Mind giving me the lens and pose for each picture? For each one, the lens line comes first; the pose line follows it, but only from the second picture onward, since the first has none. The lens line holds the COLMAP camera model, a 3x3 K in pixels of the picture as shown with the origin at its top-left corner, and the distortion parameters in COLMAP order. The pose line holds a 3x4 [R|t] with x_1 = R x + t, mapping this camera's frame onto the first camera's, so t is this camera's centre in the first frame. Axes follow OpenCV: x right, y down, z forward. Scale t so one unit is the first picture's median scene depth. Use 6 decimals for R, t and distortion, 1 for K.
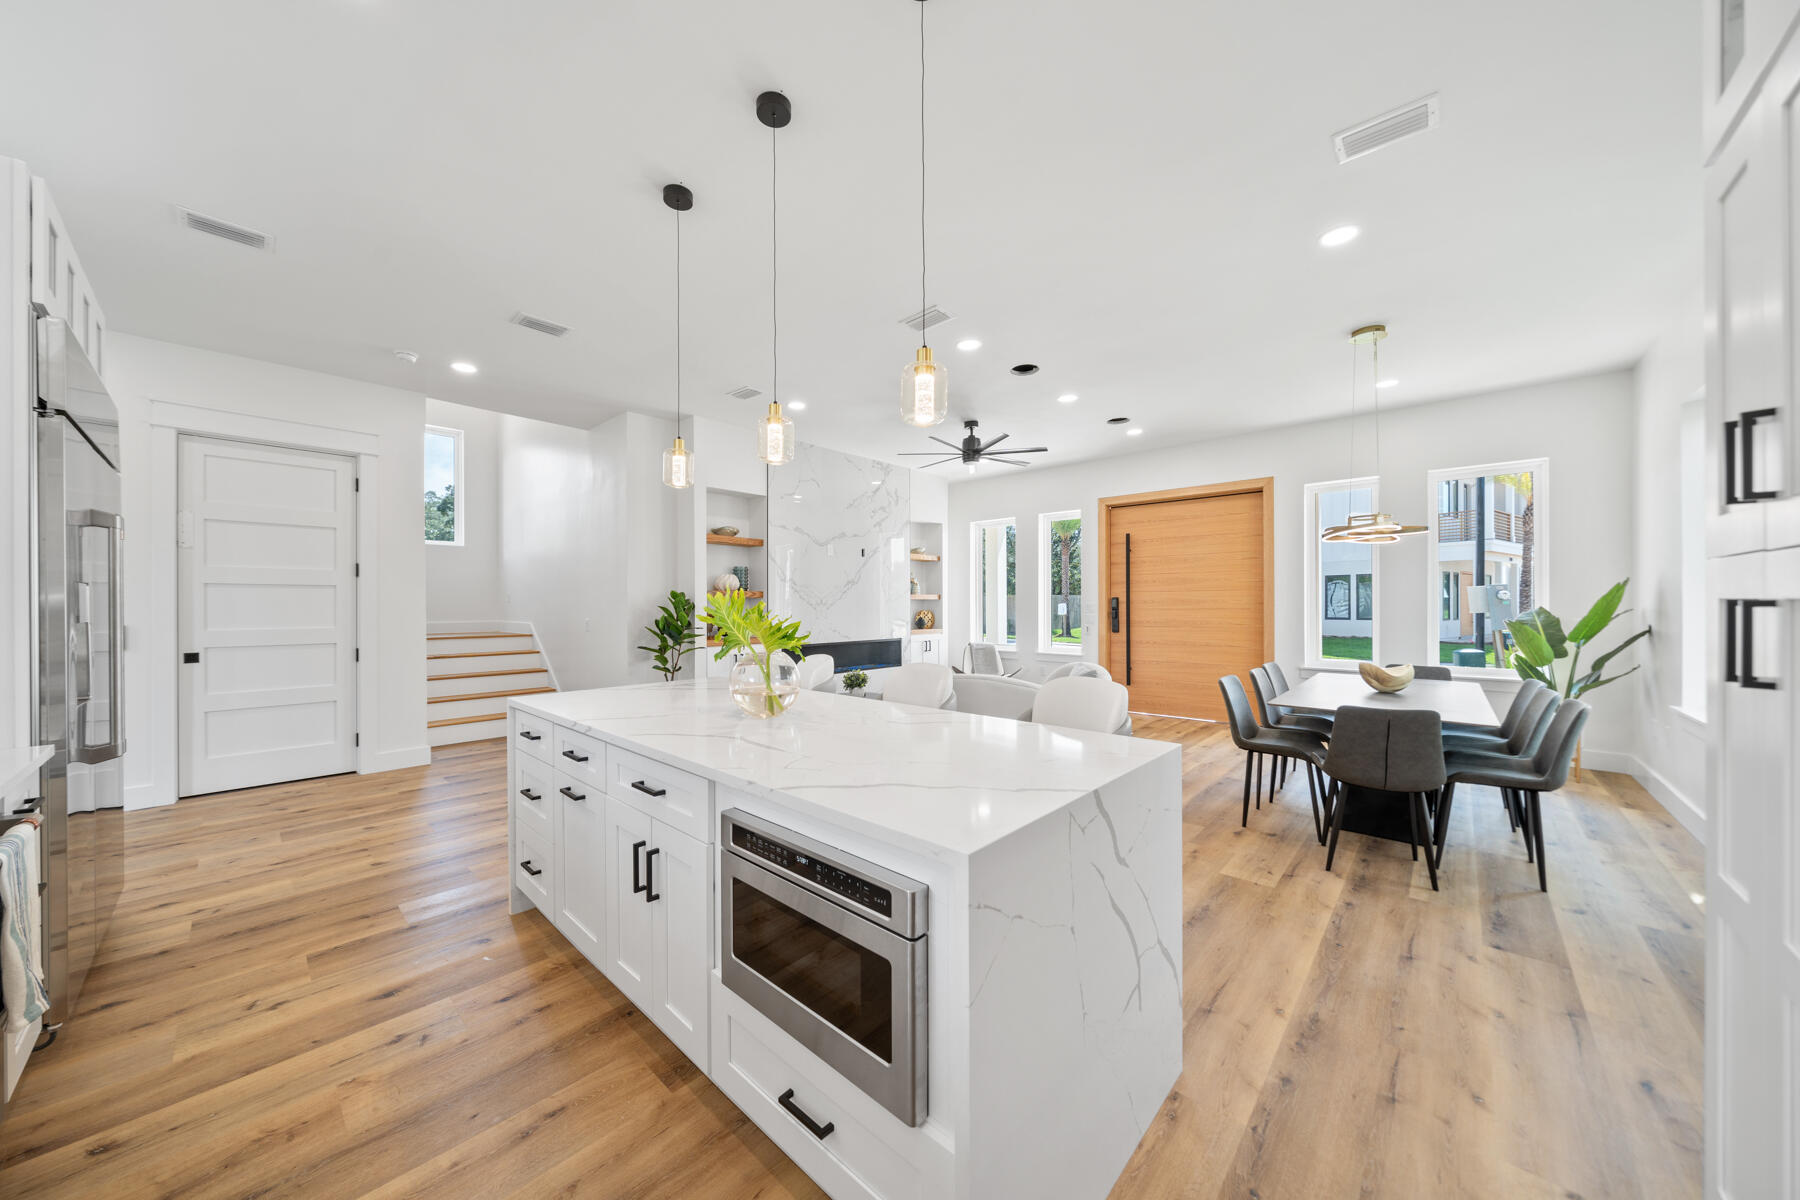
lens RADIAL K [[613.7, 0, 880.7], [0, 613.7, 606.1], [0, 0, 1]] dist [-0.002180, -0.000154]
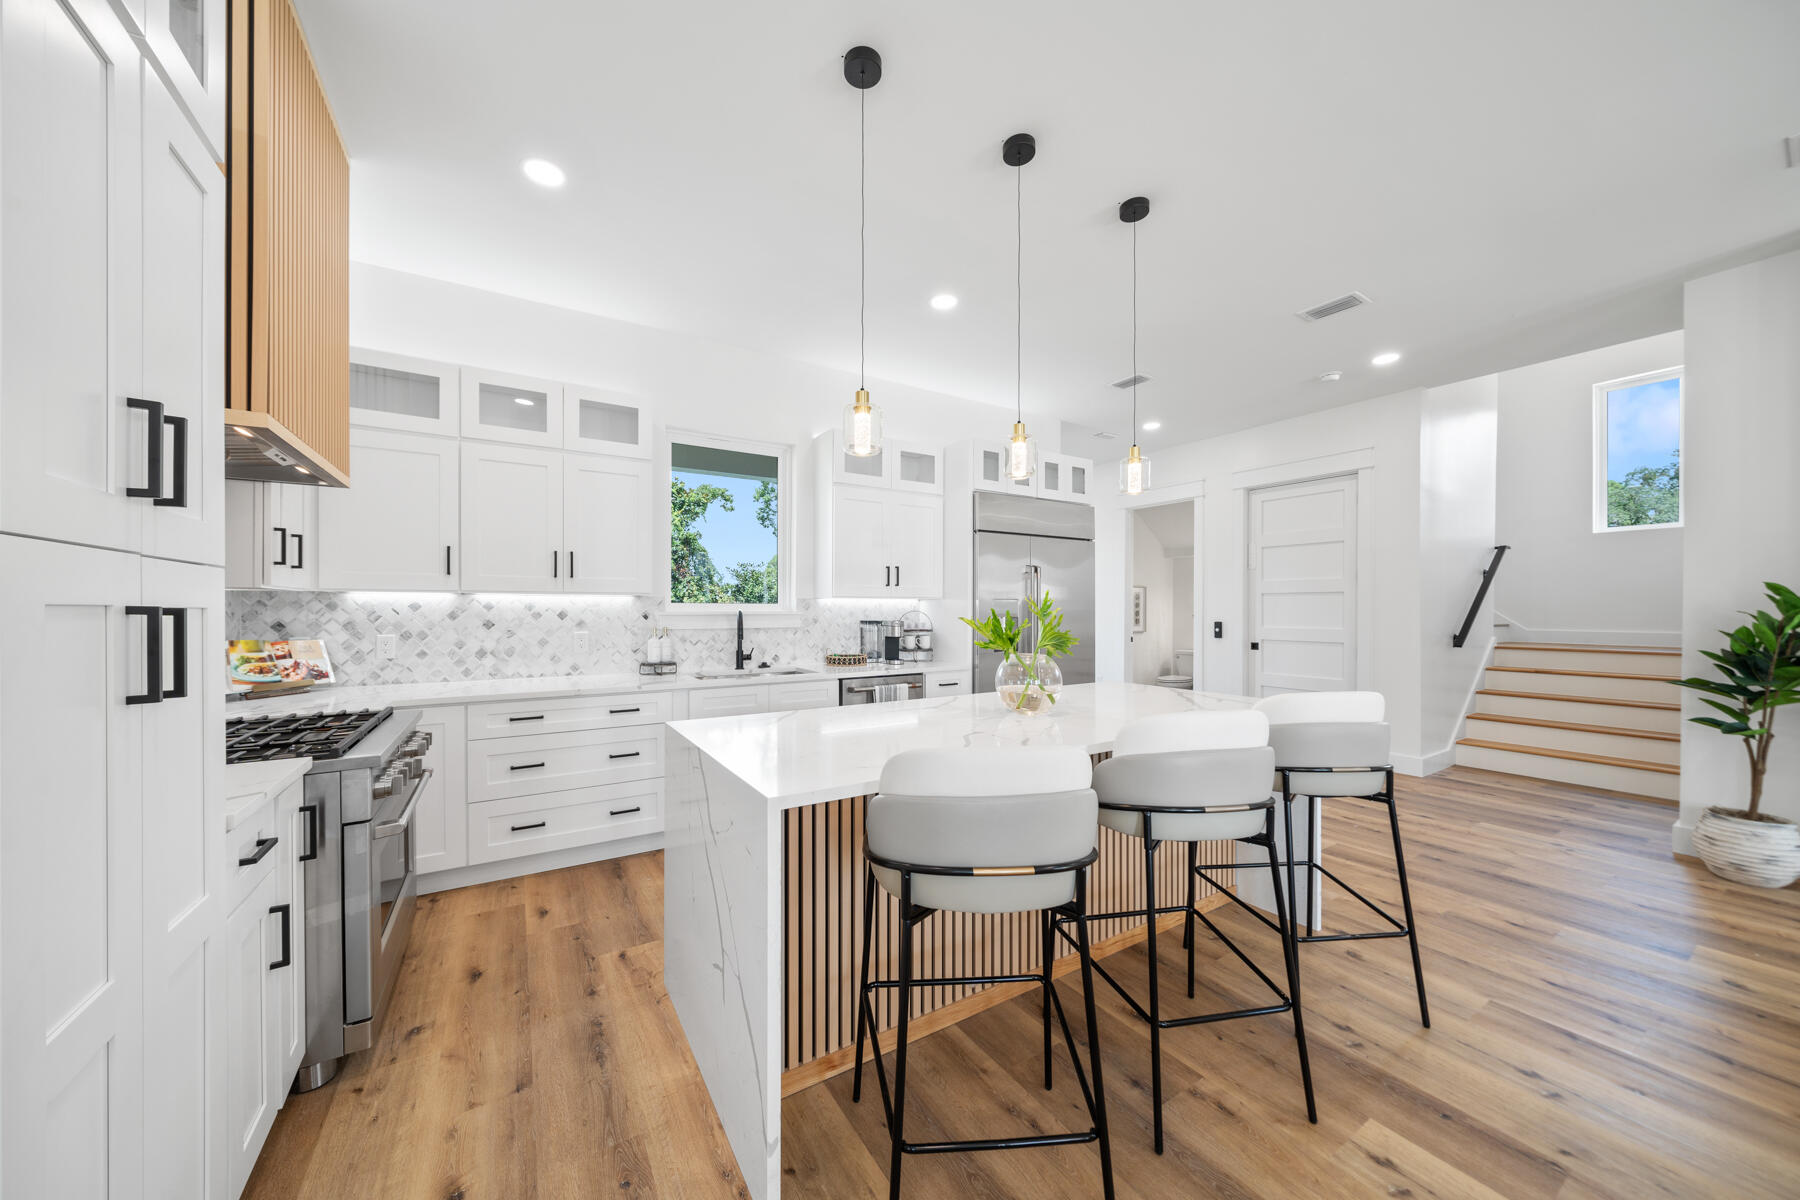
lens RADIAL K [[613.7, 0, 880.7], [0, 613.7, 606.1], [0, 0, 1]] dist [-0.002180, -0.000154]
pose [[-0.268152, -0.004987, -0.963364, 0.511992], [-0.003476, 0.999985, -0.004209, 0.001003], [0.963370, 0.002220, -0.268165, 0.580643]]
